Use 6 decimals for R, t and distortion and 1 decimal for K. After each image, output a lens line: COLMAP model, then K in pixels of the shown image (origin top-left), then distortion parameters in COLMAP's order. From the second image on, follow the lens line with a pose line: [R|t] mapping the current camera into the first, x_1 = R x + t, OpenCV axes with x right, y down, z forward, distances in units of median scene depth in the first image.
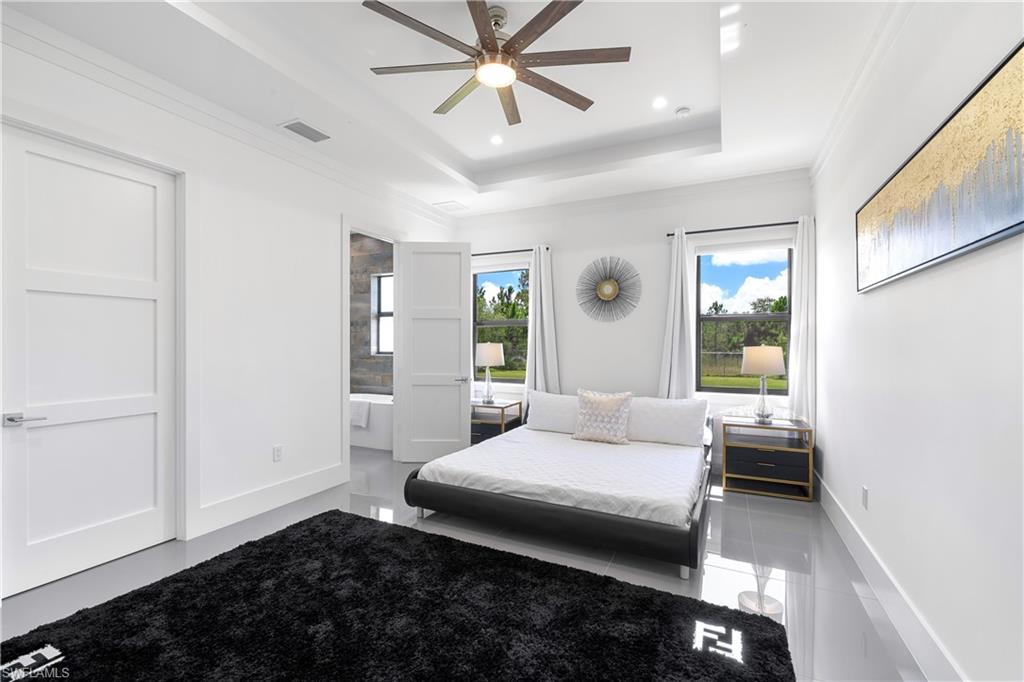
lens RADIAL K [[428.5, 0, 509.9], [0, 428.5, 345.1], [0, 0, 1]] dist [0.000283, 0.000857]
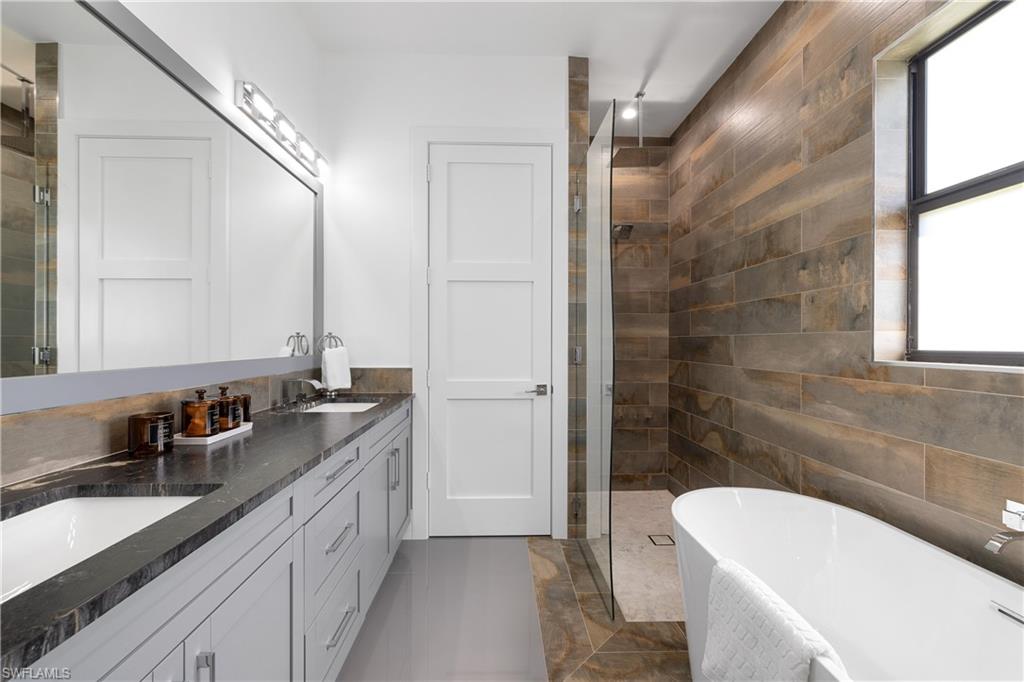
lens RADIAL K [[428.5, 0, 510.9], [0, 428.5, 341.4], [0, 0, 1]] dist [0.000283, 0.000857]
pose [[0.466353, -0.003579, -0.884592, -0.193052], [-0.005387, 0.999962, -0.006886, 0.012861], [0.884582, 0.007977, 0.466316, 0.673031]]
